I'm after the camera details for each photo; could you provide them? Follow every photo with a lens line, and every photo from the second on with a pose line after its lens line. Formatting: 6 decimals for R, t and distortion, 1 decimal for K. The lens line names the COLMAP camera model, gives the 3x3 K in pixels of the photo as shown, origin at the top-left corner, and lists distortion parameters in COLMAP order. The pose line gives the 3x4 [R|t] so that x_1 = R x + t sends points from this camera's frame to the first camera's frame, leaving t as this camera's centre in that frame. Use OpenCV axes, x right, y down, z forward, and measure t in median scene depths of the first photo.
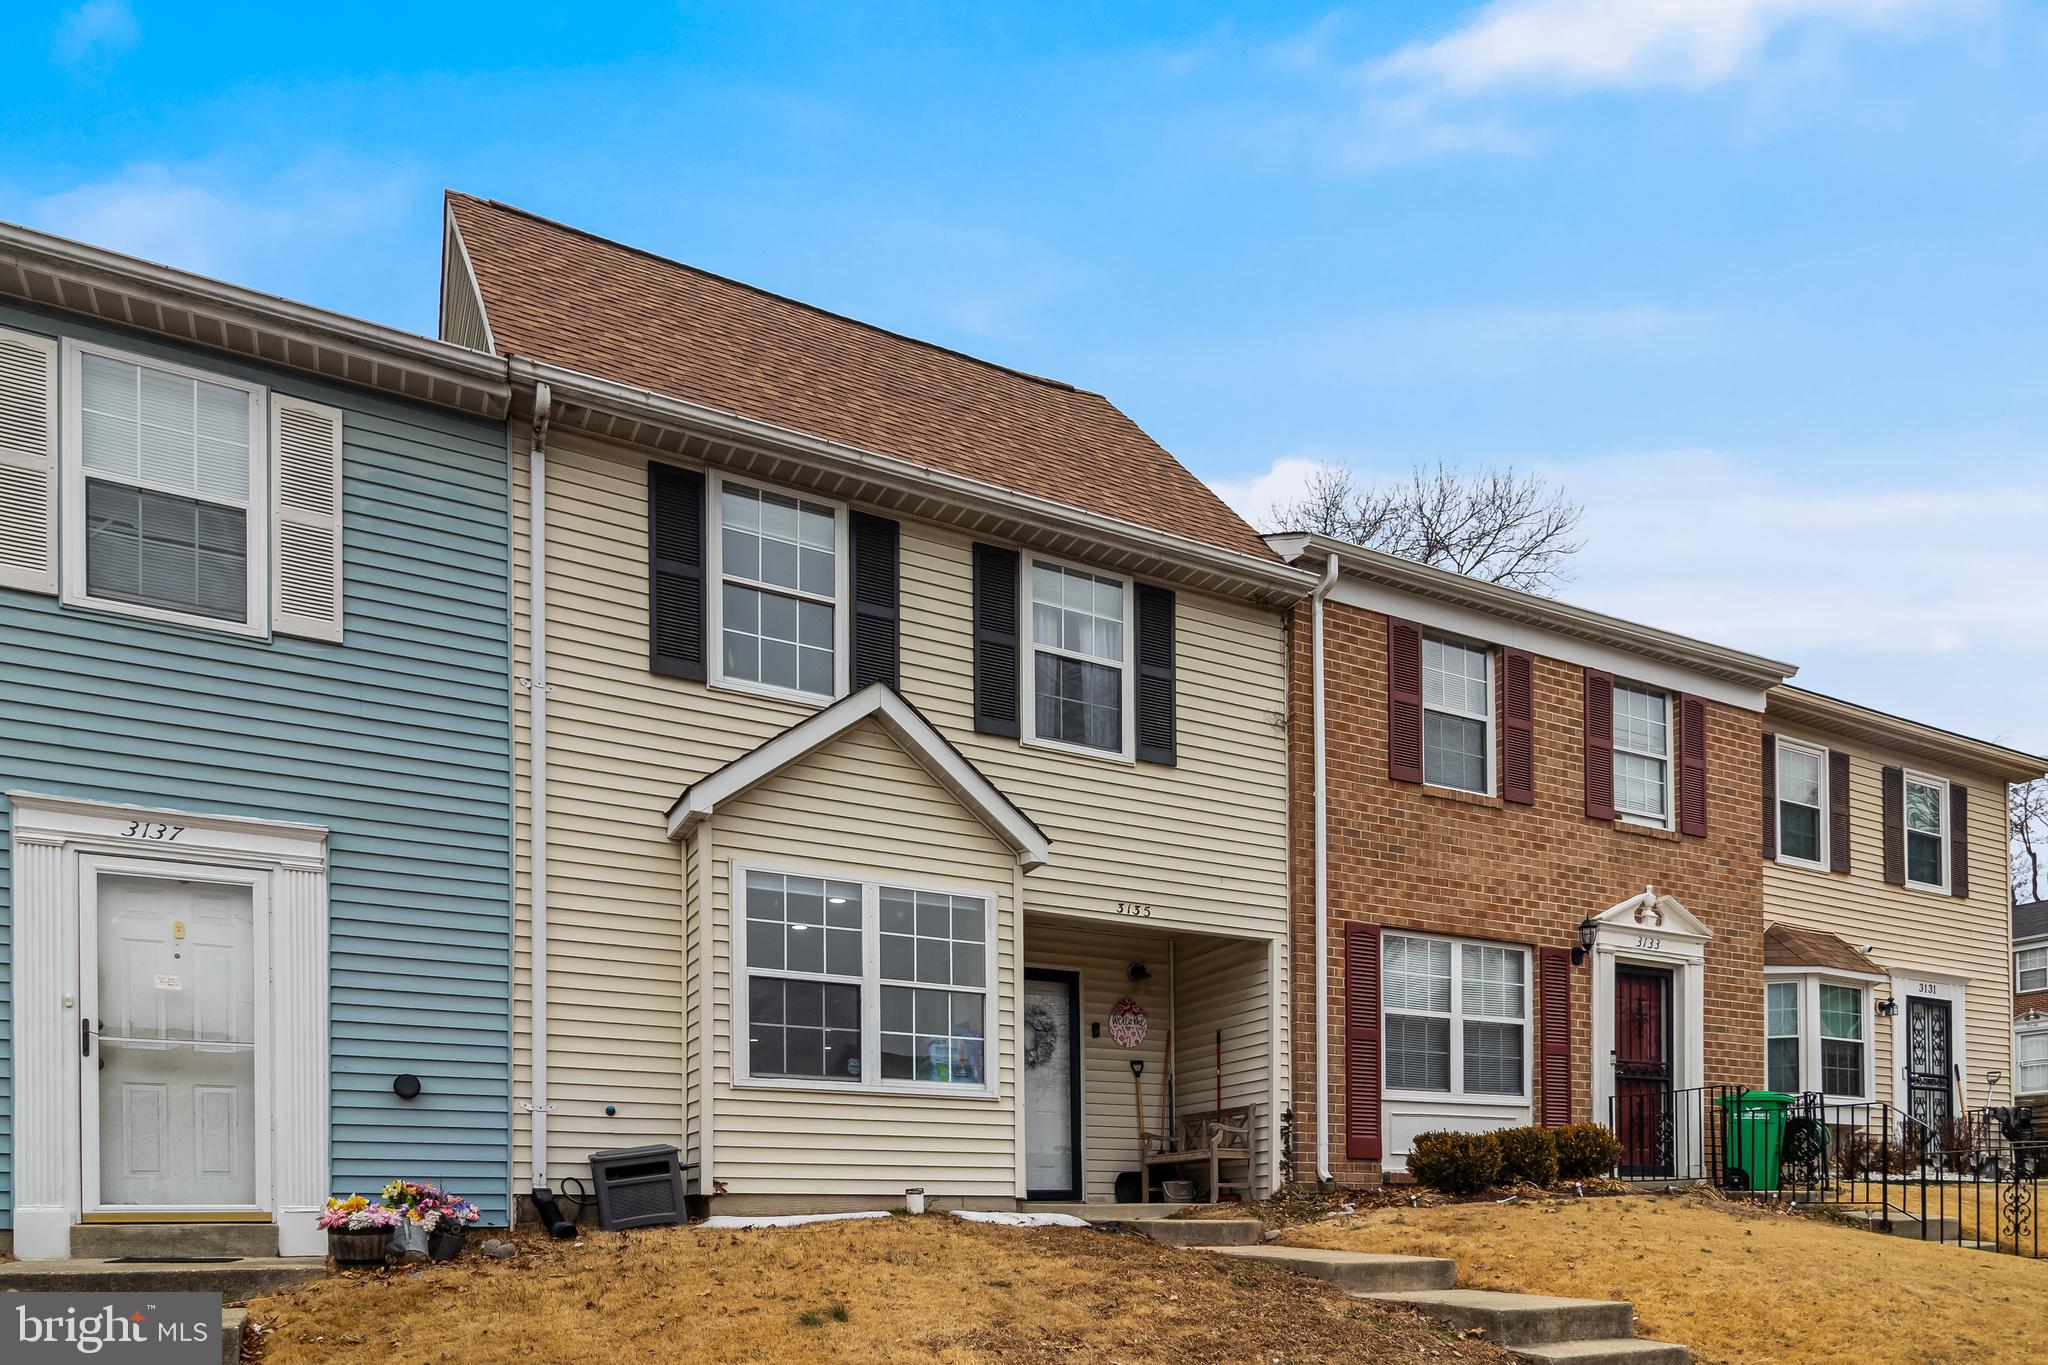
lens RADIAL K [[1158.7, 0, 1059.9], [0, 1158.7, 649.7], [0, 0, 1]] dist [0.000841, -0.002162]
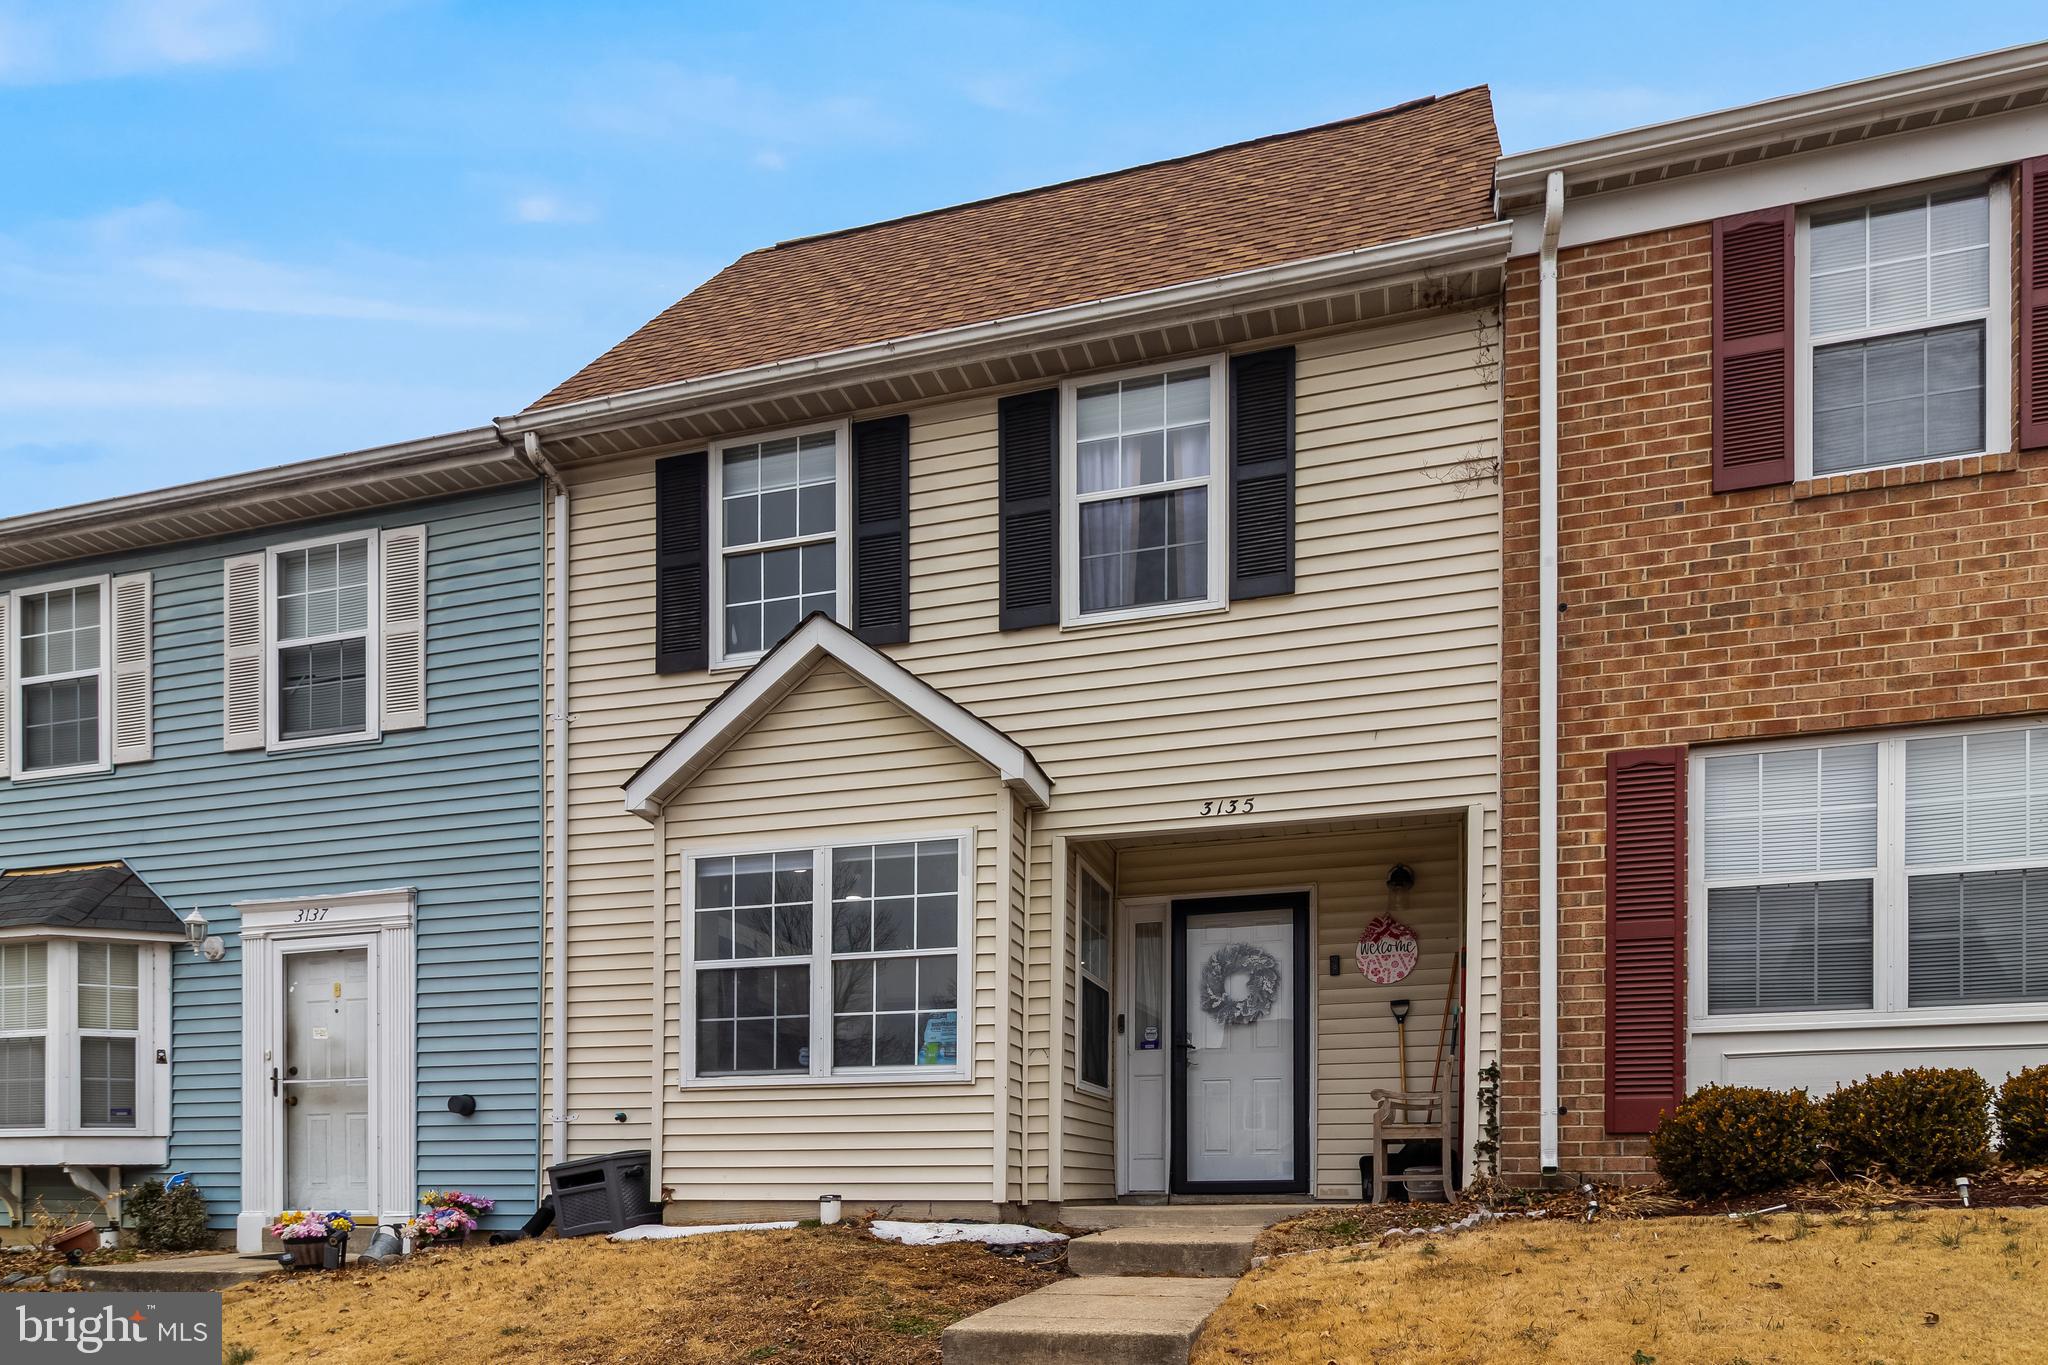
lens RADIAL K [[1256.6, 0, 897.6], [0, 1256.6, 691.9], [0, 0, 1]] dist [-0.000850, 0.001323]
pose [[0.728531, -0.251034, -0.637358, 0.432178], [0.306388, 0.951589, -0.024582, 0.113692], [0.612673, -0.177370, 0.770176, 0.288372]]
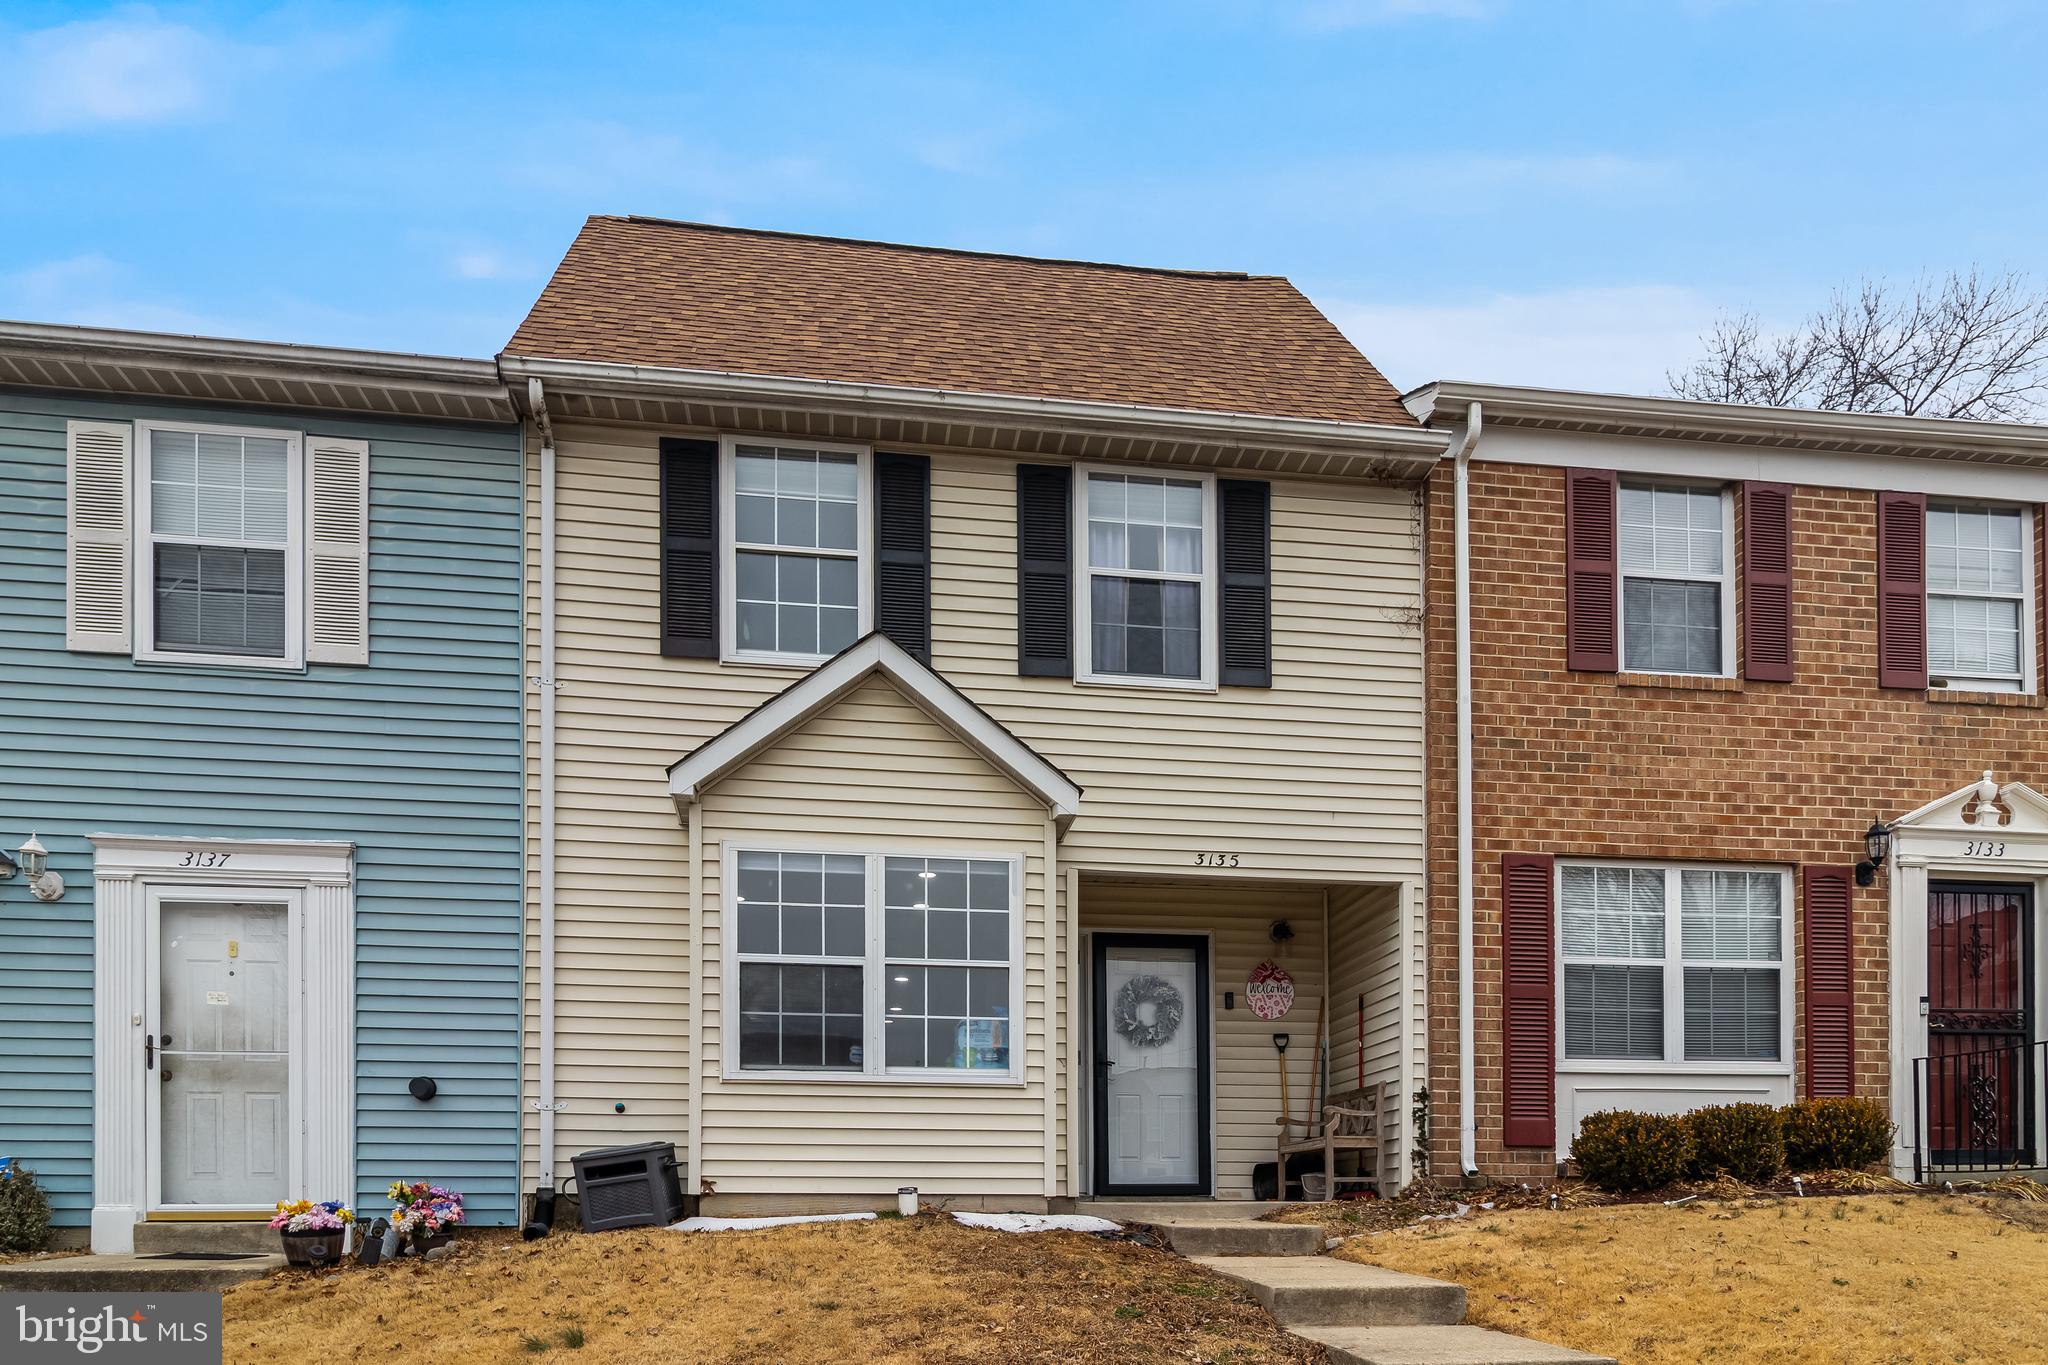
lens RADIAL K [[1235.4, 0, 1015.5], [0, 1235.4, 652.3], [0, 0, 1]] dist [0.000344, -0.001810]
pose [[0.946096, -0.128268, -0.297406, 0.214051], [0.139543, 0.990072, 0.016899, 0.038239], [0.292285, -0.057489, 0.954602, 0.102108]]
